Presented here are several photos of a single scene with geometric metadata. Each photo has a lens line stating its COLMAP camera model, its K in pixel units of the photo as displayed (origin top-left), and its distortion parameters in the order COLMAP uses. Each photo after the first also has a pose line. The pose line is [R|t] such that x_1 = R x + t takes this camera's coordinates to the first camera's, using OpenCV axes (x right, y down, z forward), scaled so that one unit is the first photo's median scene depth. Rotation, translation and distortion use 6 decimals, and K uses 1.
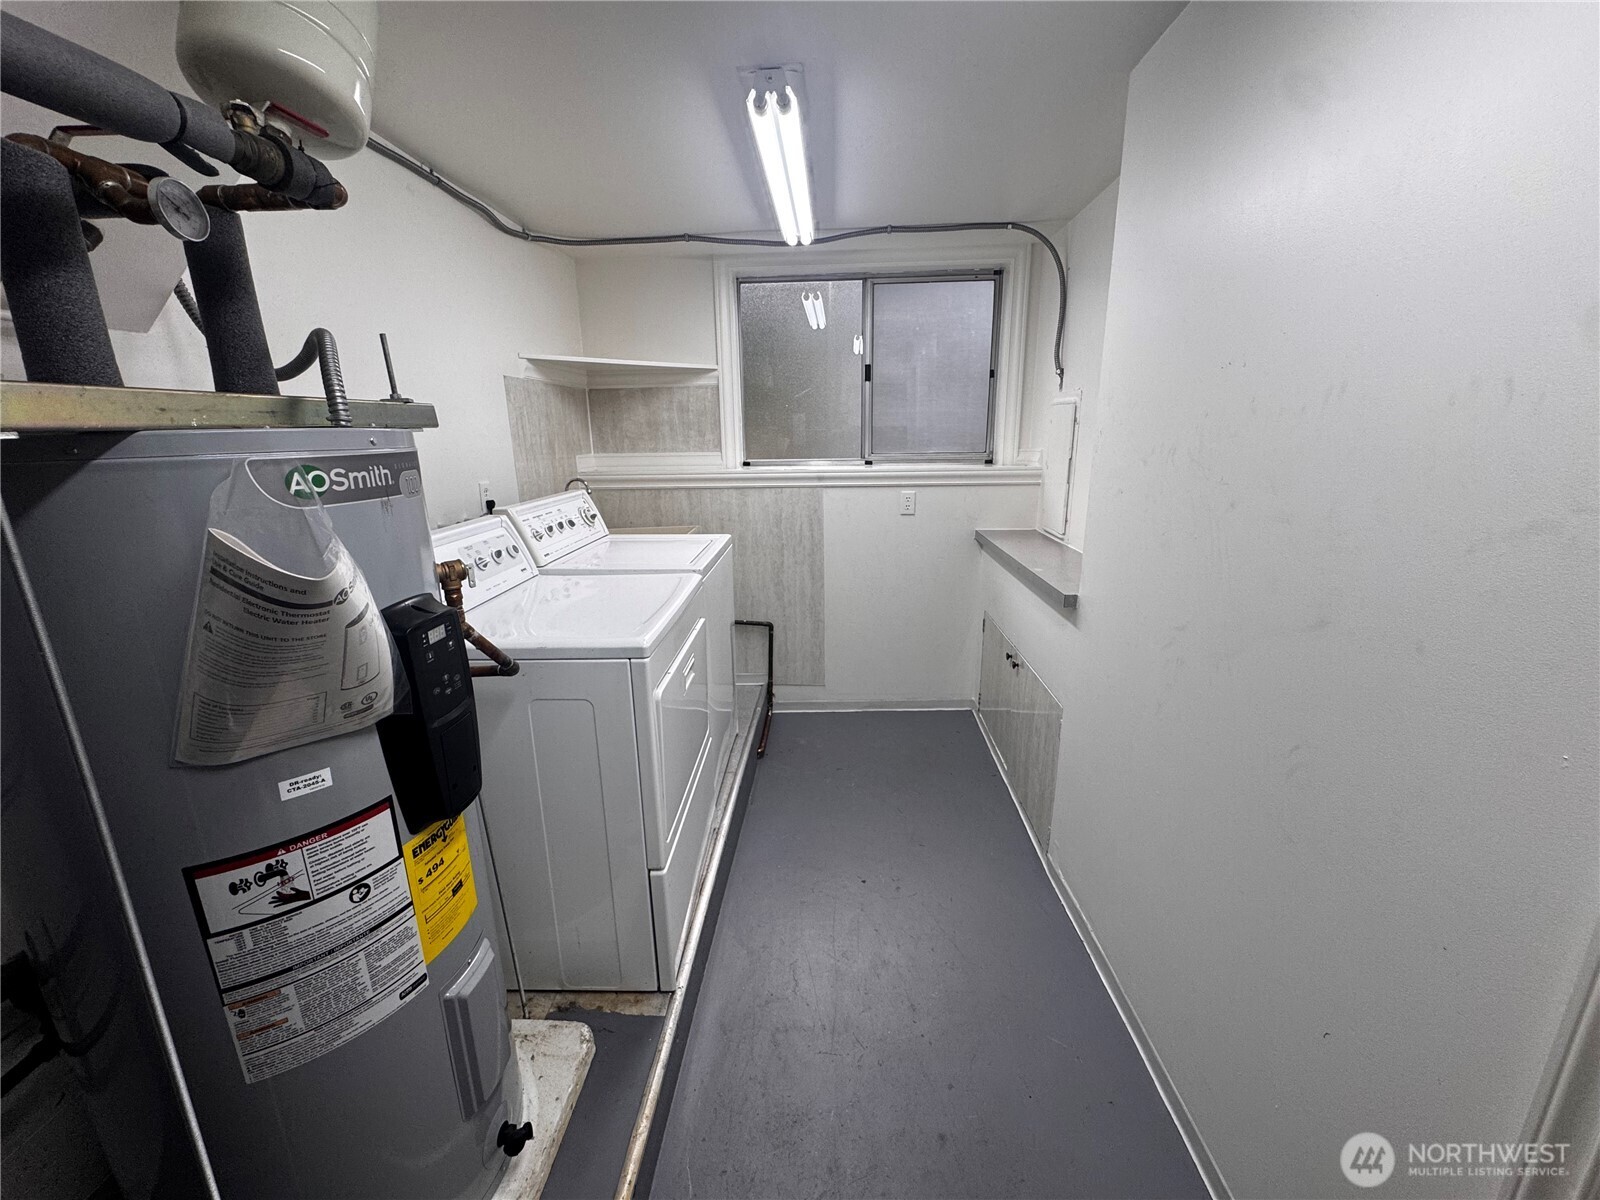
lens RADIAL K [[645.4, 0, 802.1], [0, 645.4, 596.4], [0, 0, 1]] dist [-0.005851, 0.000705]
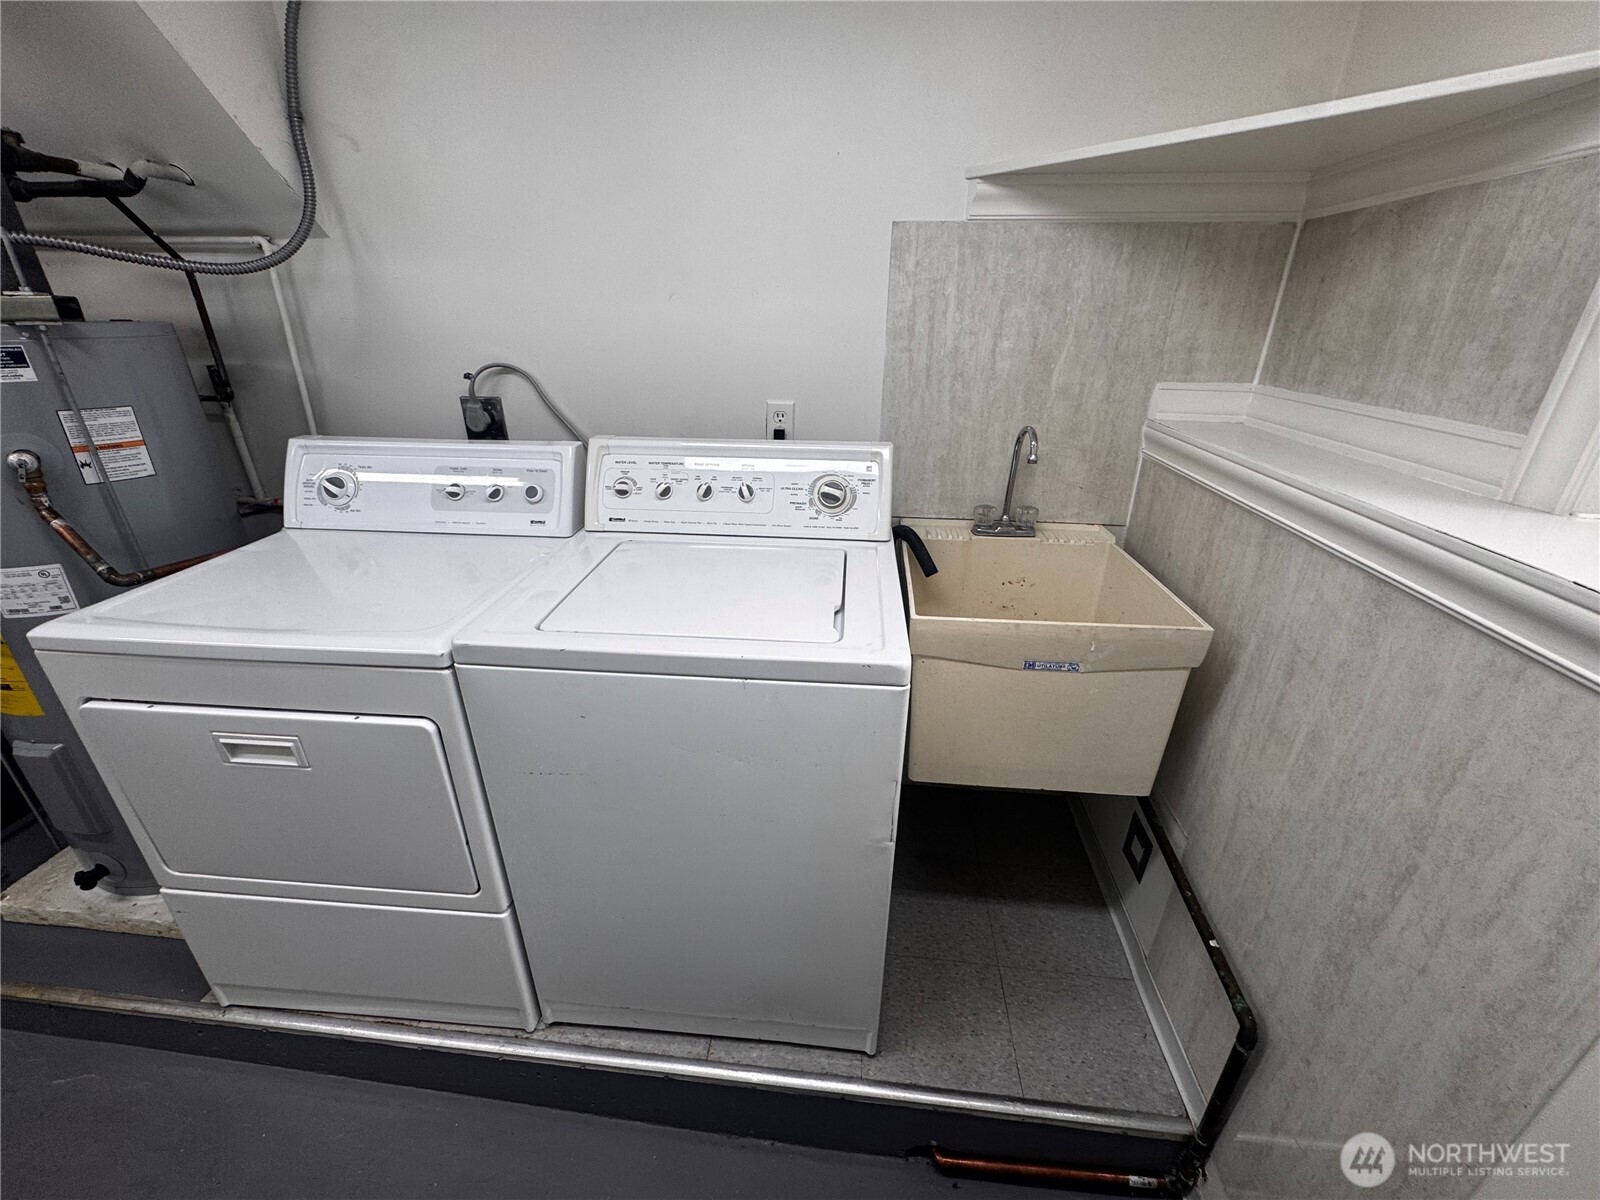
lens RADIAL K [[645.4, 0, 799.0], [0, 645.4, 600.4], [0, 0, 1]] dist [-0.005851, 0.000705]
pose [[-0.048158, 0.419891, -0.906296, 0.151174], [-0.257907, 0.871353, 0.417406, -0.203382], [0.964969, 0.253842, 0.066331, 0.737234]]
